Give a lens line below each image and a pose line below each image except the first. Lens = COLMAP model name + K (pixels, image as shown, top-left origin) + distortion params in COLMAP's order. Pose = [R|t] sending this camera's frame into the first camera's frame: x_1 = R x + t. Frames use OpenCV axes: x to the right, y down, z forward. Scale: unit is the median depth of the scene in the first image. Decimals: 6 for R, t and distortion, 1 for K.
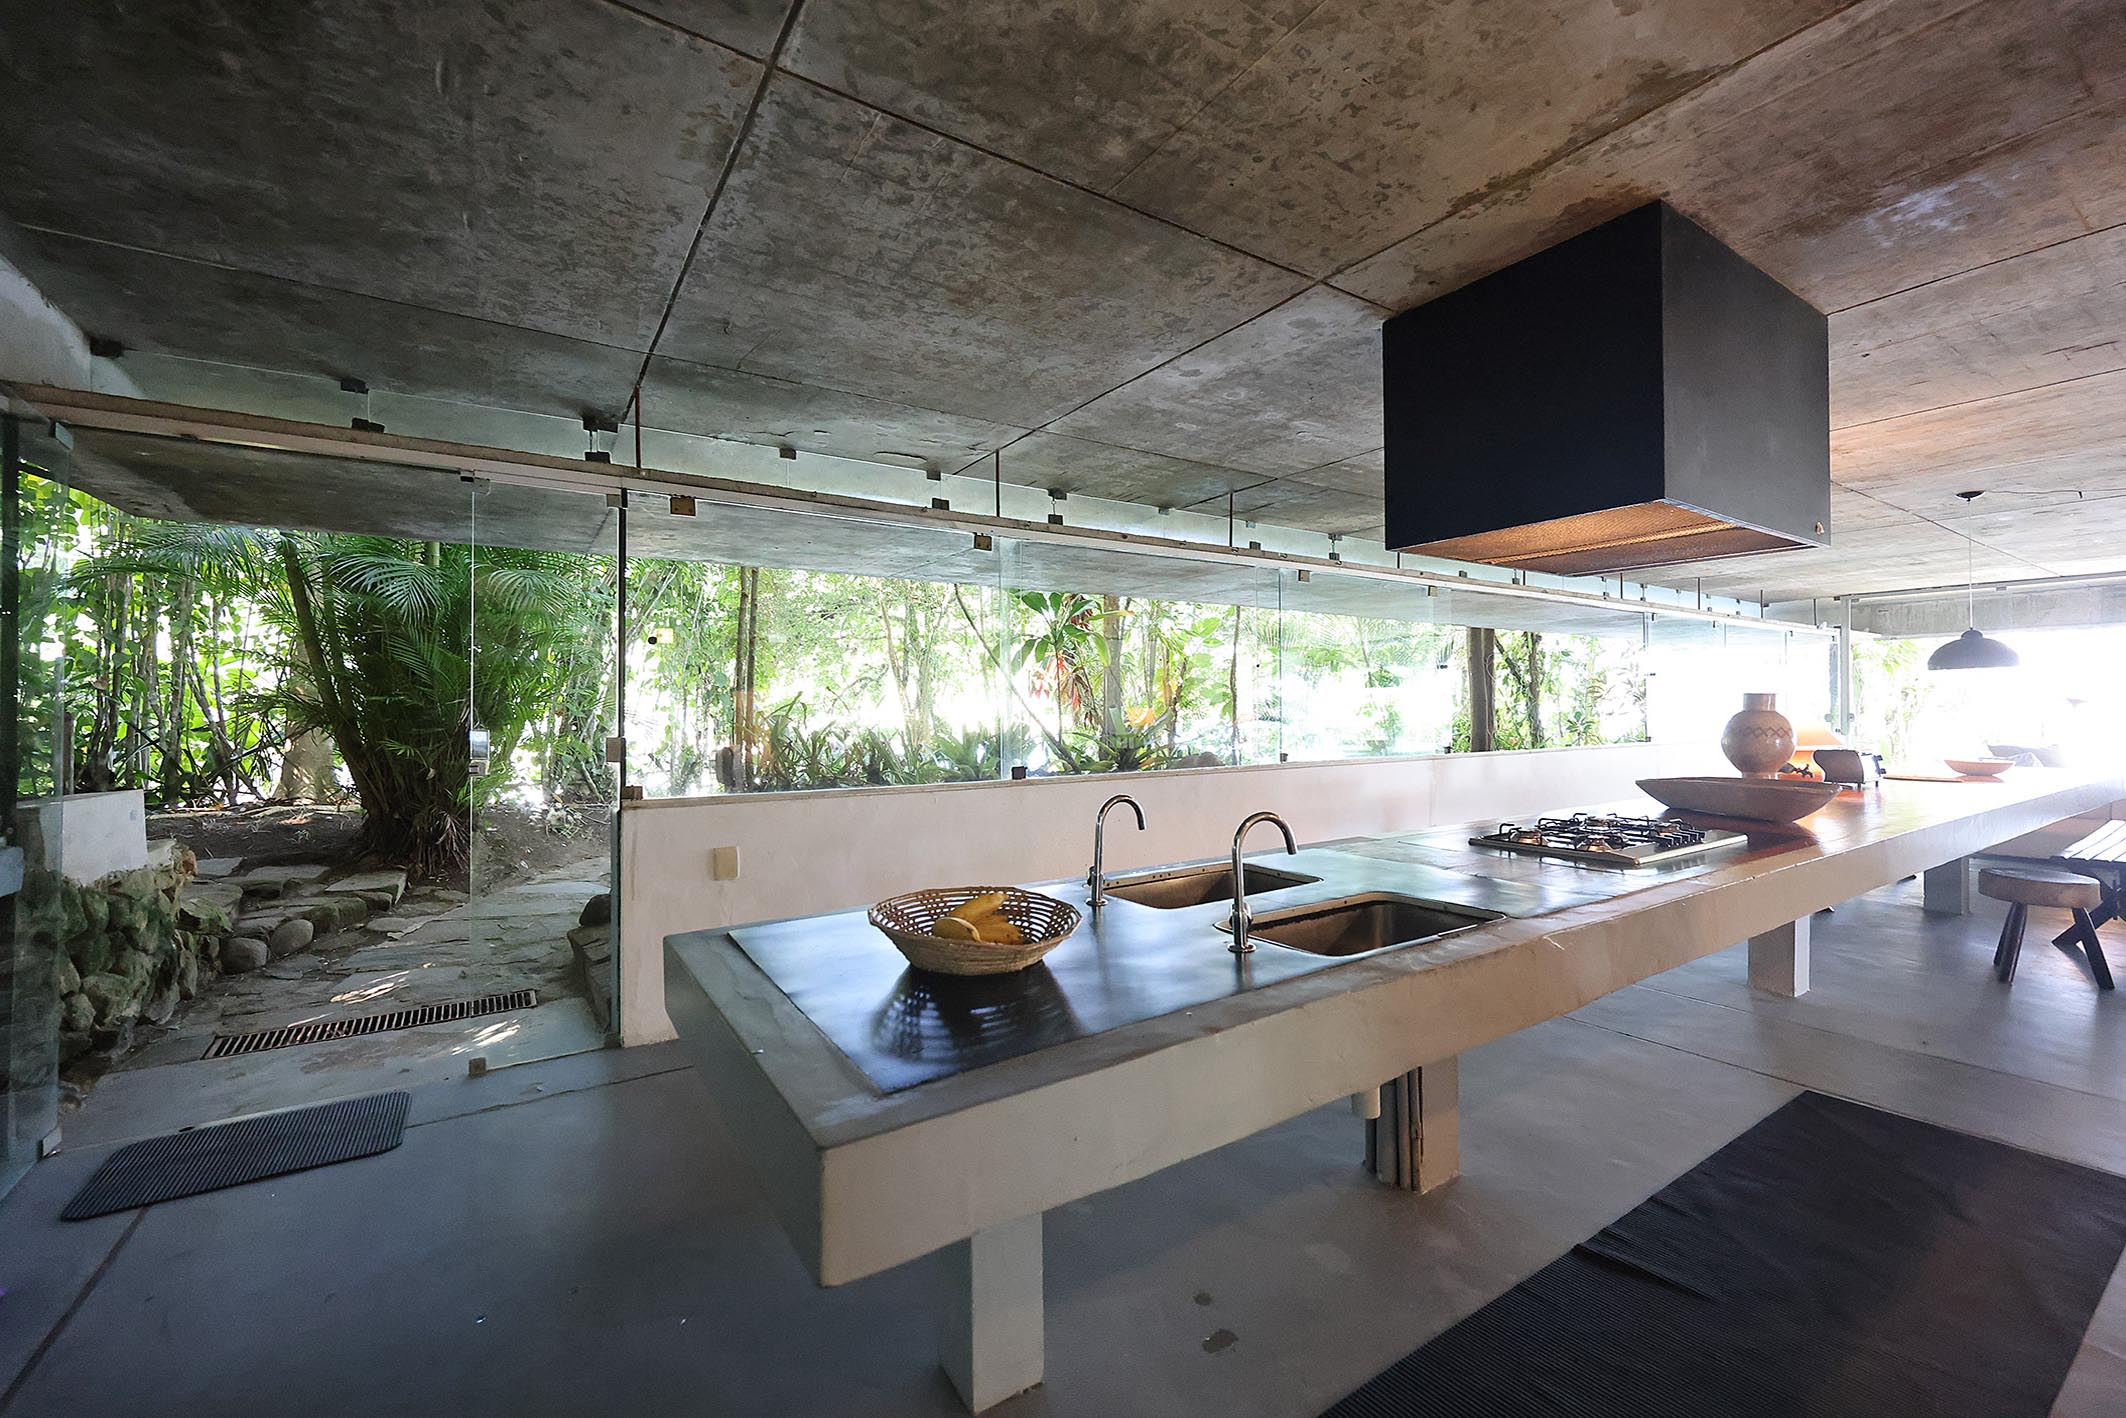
lens RADIAL K [[855.7, 0, 1051.1], [0, 855.7, 712.5], [0, 0, 1]] dist [-0.002911, -0.000298]
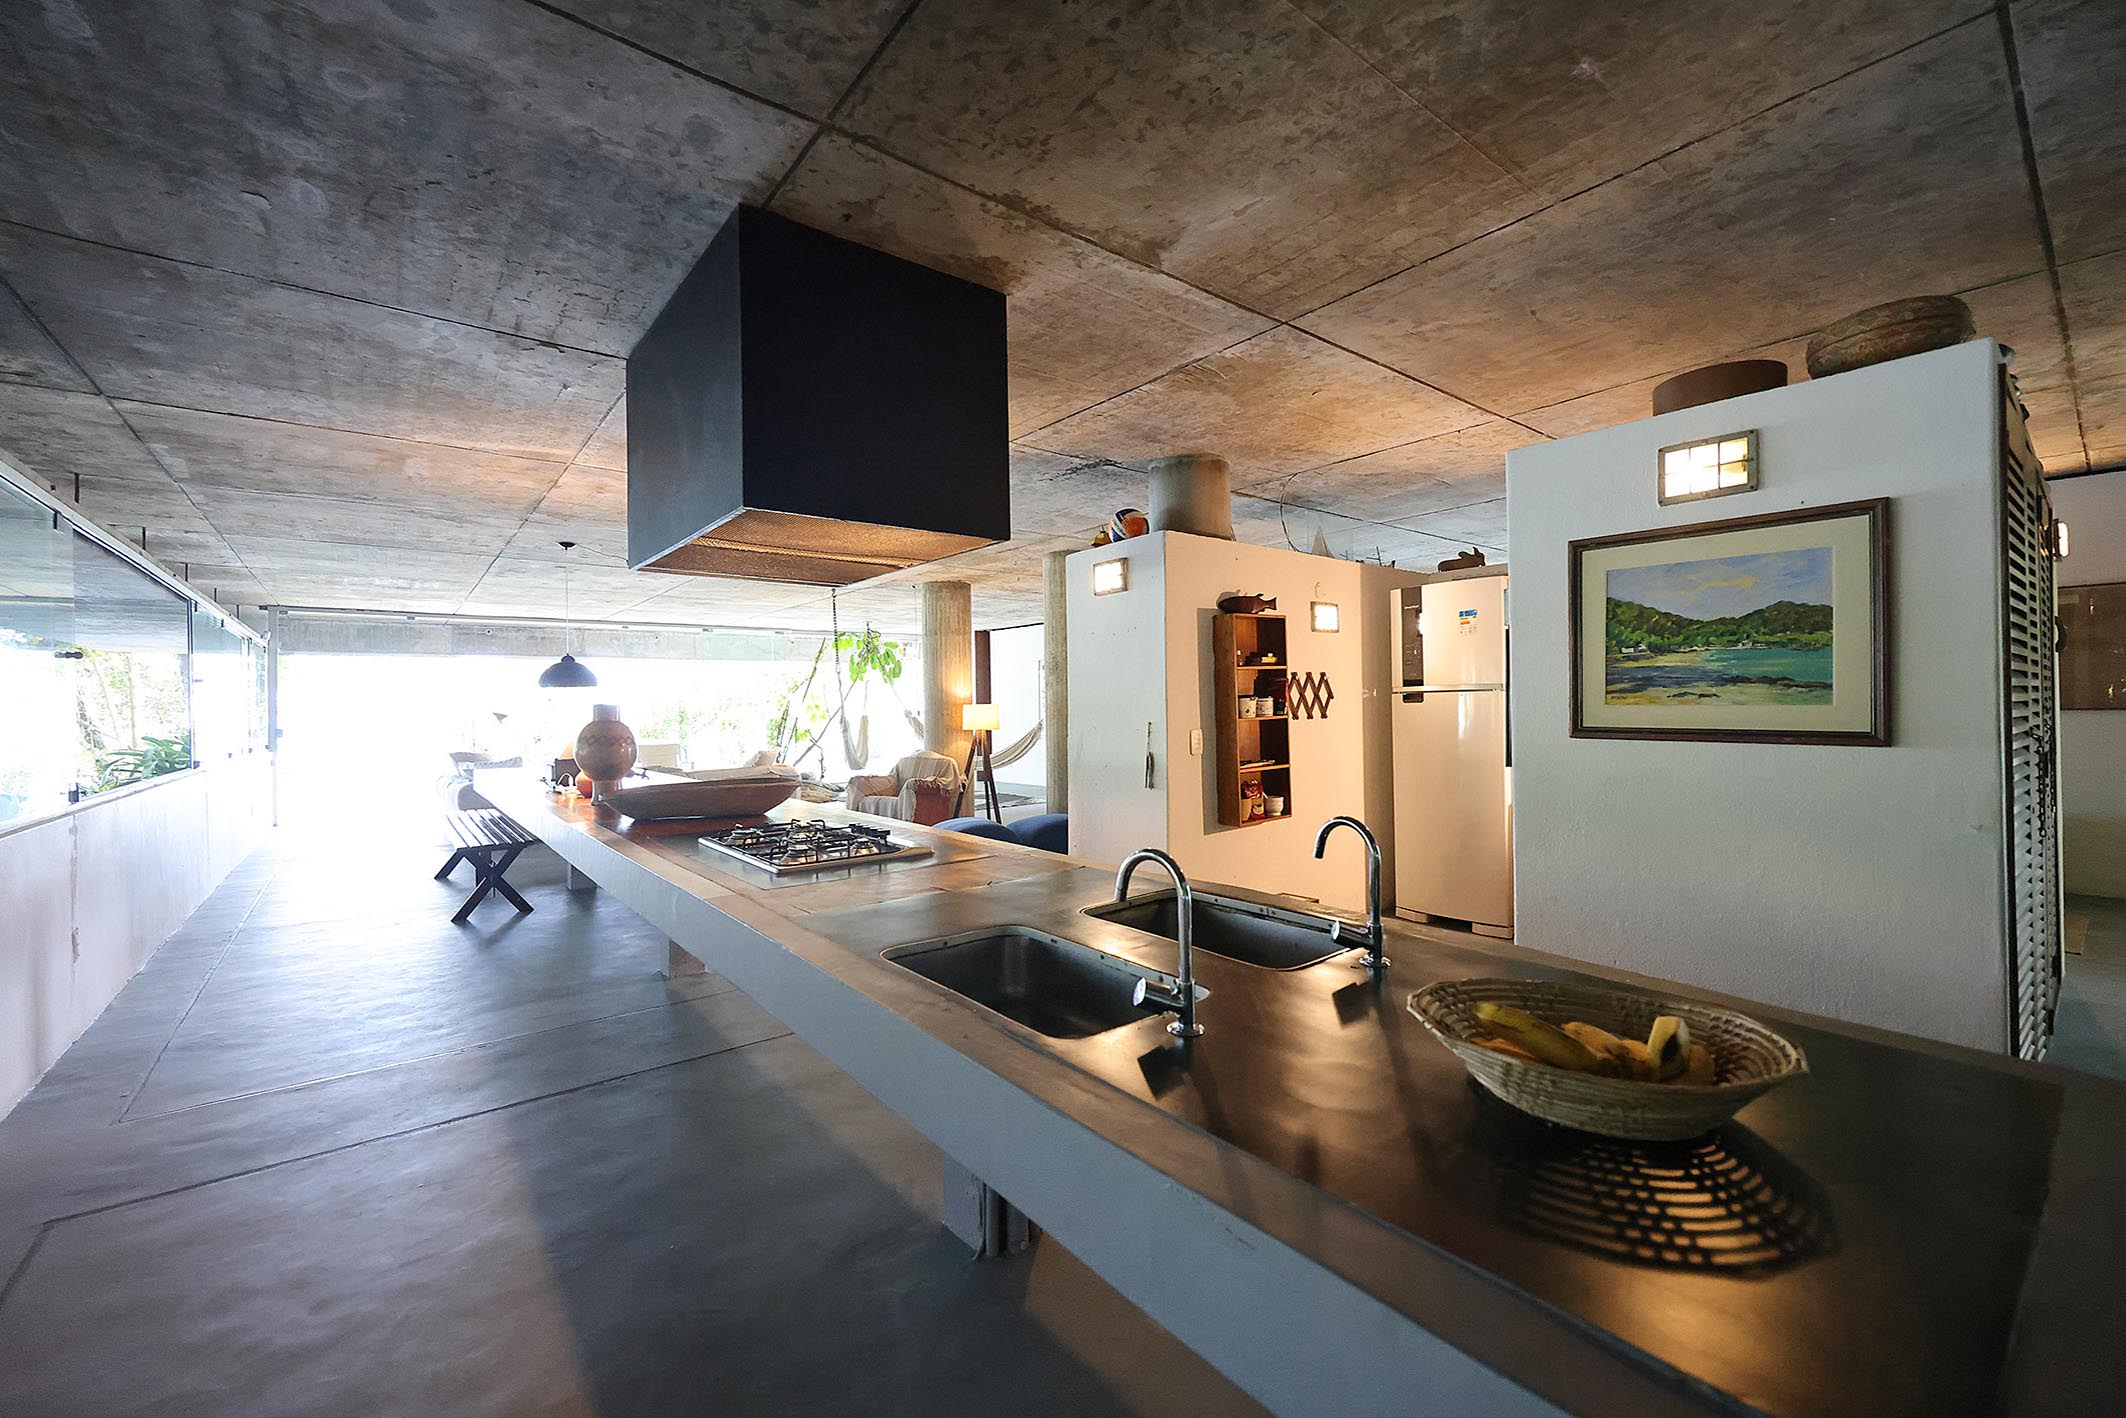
lens RADIAL K [[855.7, 0, 1051.1], [0, 855.7, 712.5], [0, 0, 1]] dist [-0.002911, -0.000298]
pose [[-0.100474, 0.000554, 0.994939, -0.323514], [0.018737, 0.999824, 0.001336, -0.008914], [-0.994763, 0.018776, -0.100467, 0.701179]]
